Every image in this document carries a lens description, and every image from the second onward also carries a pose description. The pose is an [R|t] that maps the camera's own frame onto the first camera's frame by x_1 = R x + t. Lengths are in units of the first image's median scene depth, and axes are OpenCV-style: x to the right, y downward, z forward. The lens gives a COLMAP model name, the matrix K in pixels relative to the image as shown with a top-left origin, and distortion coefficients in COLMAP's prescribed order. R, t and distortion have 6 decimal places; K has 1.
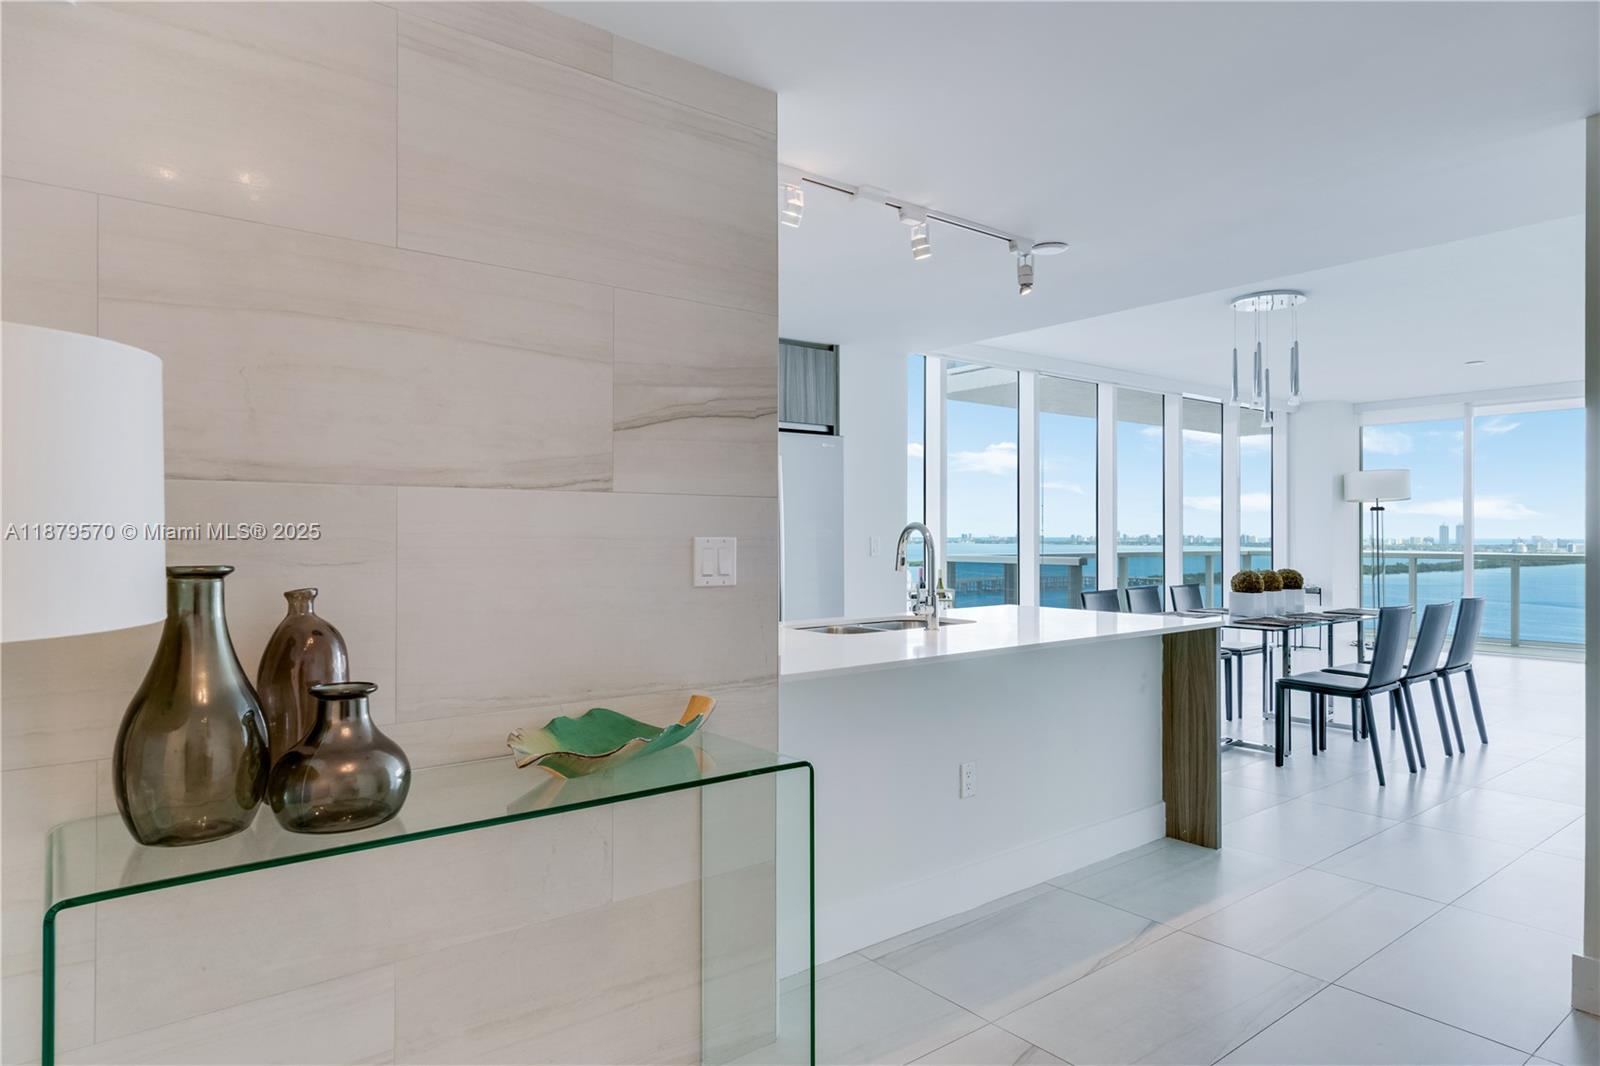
lens RADIAL K [[921.5, 0, 800.2], [0, 921.5, 524.1], [0, 0, 1]] dist [-0.000142, -0.004937]
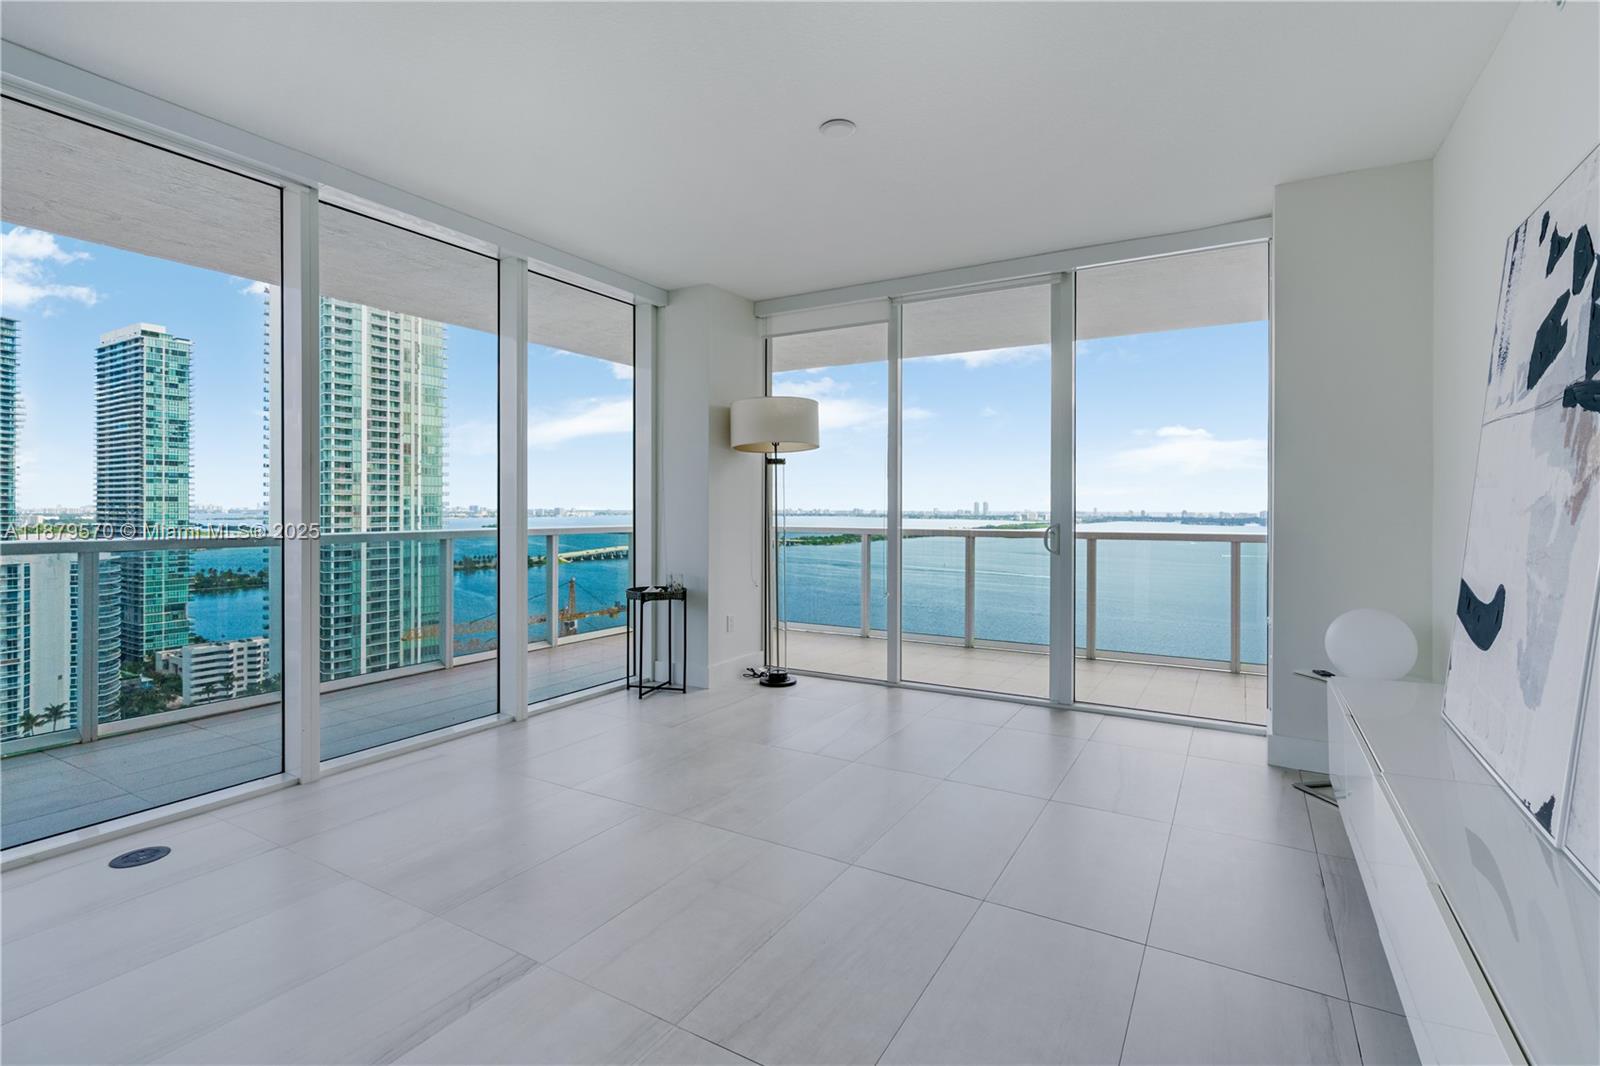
lens RADIAL K [[749.0, 0, 789.7], [0, 749.0, 508.4], [0, 0, 1]] dist [-0.000367, 0.000501]
pose [[0.933706, -0.001801, 0.358037, 0.430103], [-0.002559, 0.999928, 0.011703, 0.008200], [-0.358032, -0.011844, 0.933634, 0.495863]]
